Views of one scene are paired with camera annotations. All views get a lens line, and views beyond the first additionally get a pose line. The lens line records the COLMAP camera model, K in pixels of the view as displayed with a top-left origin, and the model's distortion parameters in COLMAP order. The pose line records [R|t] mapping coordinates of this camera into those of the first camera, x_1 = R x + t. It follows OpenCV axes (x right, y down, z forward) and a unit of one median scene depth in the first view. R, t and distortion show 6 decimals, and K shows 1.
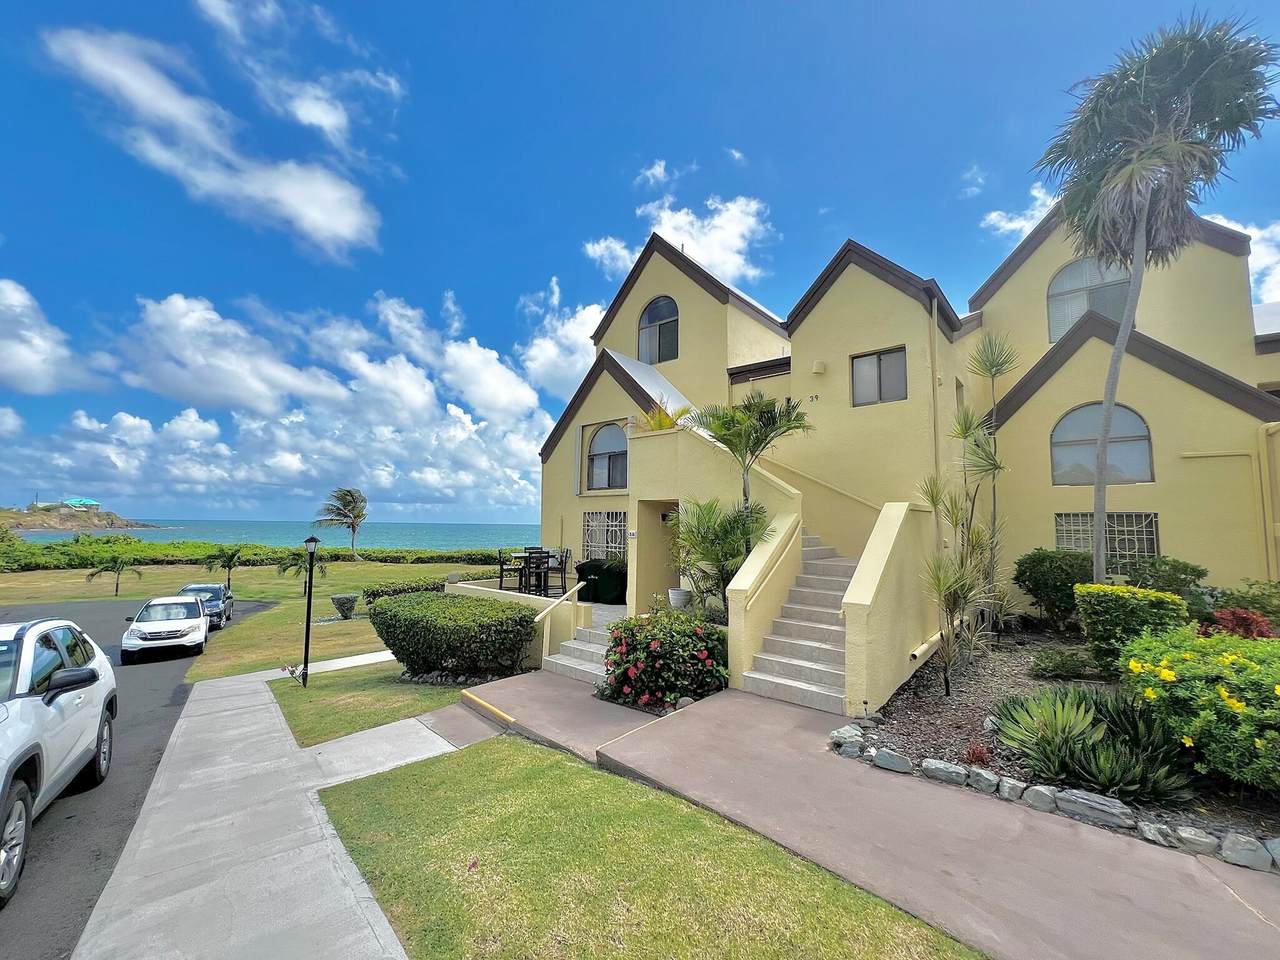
lens RADIAL K [[515.4, 0, 640.0], [0, 515.4, 480.0], [0, 0, 1]] dist [-0.000872, 0.000074]
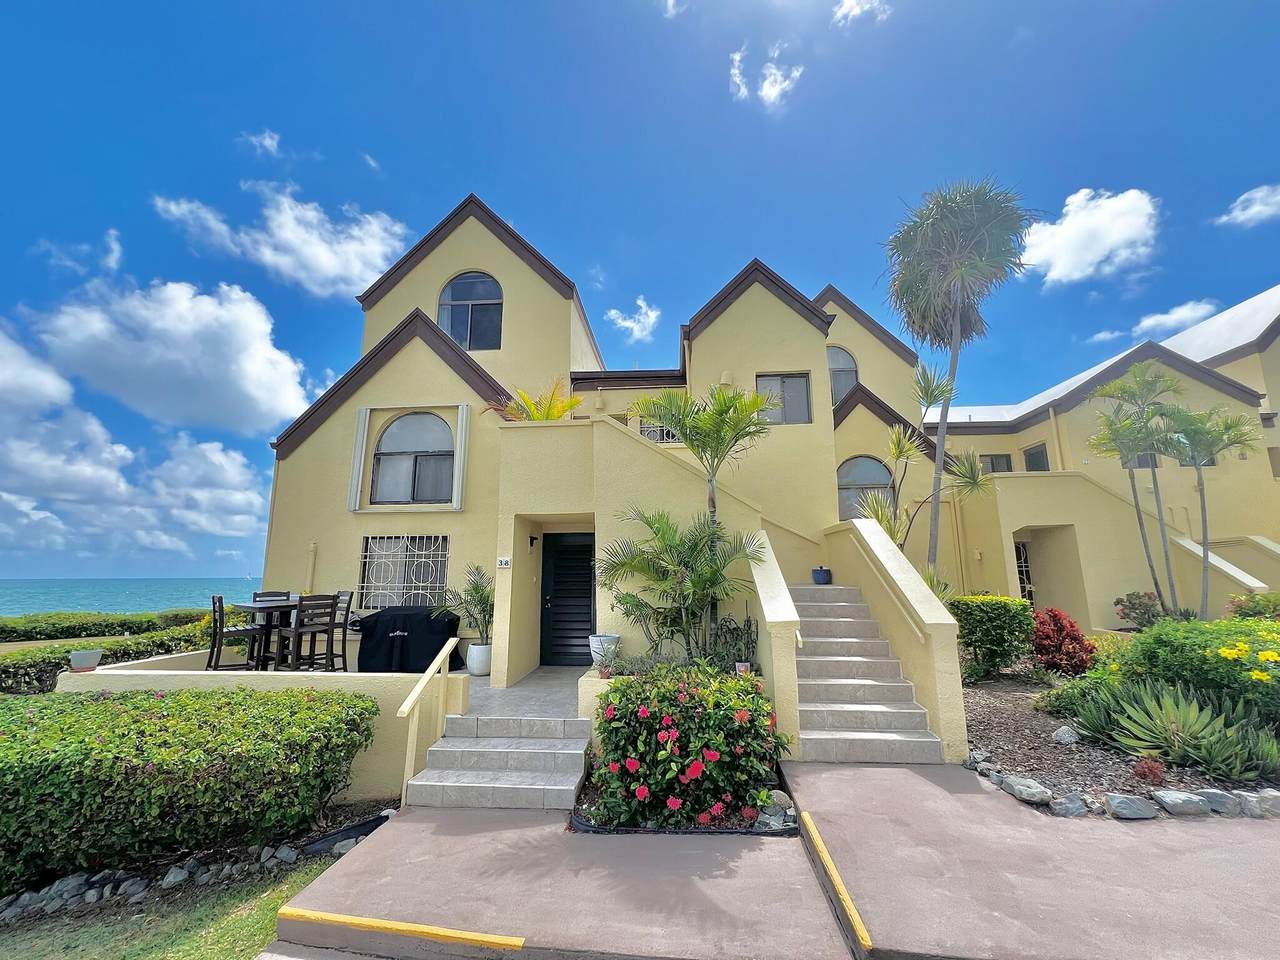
lens RADIAL K [[515.4, 0, 640.0], [0, 515.4, 480.0], [0, 0, 1]] dist [-0.000872, 0.000074]
pose [[0.803702, 0.089850, 0.588209, -0.308373], [-0.035810, 0.994046, -0.102913, 0.063902], [-0.593953, 0.061648, 0.802134, 0.354127]]
